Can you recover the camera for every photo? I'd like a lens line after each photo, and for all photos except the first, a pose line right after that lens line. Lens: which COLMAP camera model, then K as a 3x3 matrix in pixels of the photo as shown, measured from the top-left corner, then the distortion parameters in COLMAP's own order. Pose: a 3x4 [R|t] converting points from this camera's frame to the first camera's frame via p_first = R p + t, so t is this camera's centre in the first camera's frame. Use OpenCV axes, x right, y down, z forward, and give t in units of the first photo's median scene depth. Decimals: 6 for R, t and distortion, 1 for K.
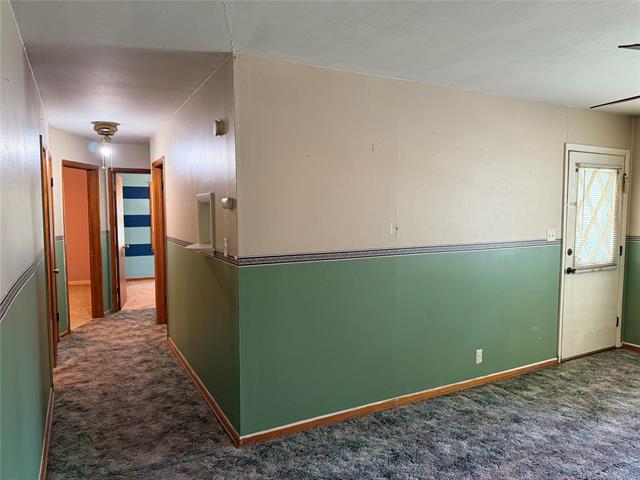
lens RADIAL K [[451.5, 0, 325.9], [0, 451.5, 243.0], [0, 0, 1]] dist [0.043582, -0.058356]
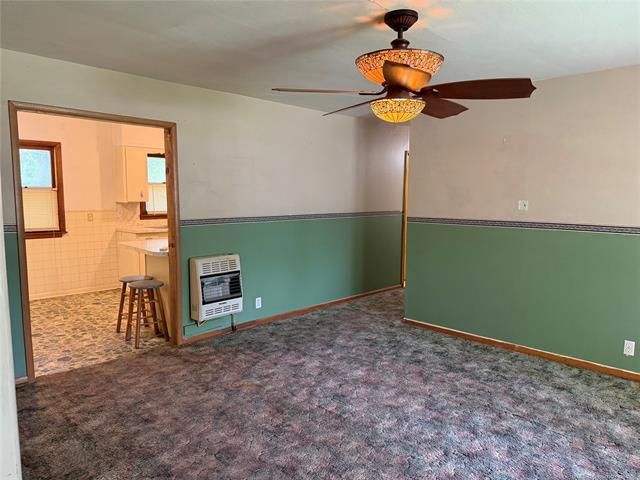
lens RADIAL K [[451.5, 0, 321.3], [0, 451.5, 236.9], [0, 0, 1]] dist [0.043582, -0.058356]
pose [[0.293566, 0.099303, -0.950767, 1.296277], [-0.075443, 0.993894, 0.080513, -0.006143], [0.952957, 0.048093, 0.299266, 0.136646]]
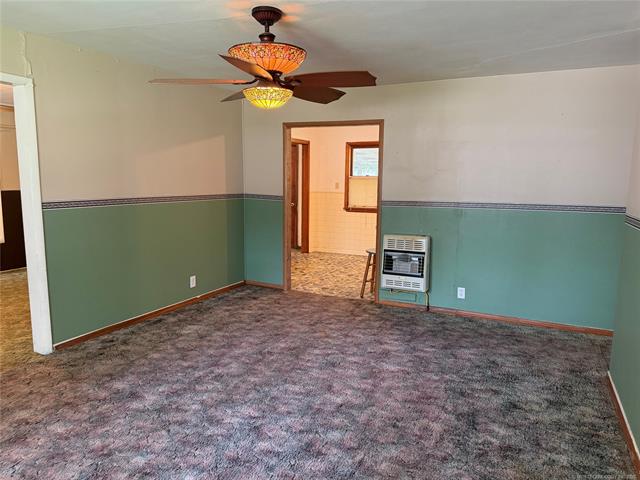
lens RADIAL K [[451.5, 0, 330.3], [0, 451.5, 234.5], [0, 0, 1]] dist [0.043582, -0.058356]
pose [[-0.800099, 0.057535, -0.597102, 0.992008], [-0.063174, 0.981773, 0.179251, -0.073980], [0.596532, 0.181140, -0.781881, 1.345463]]
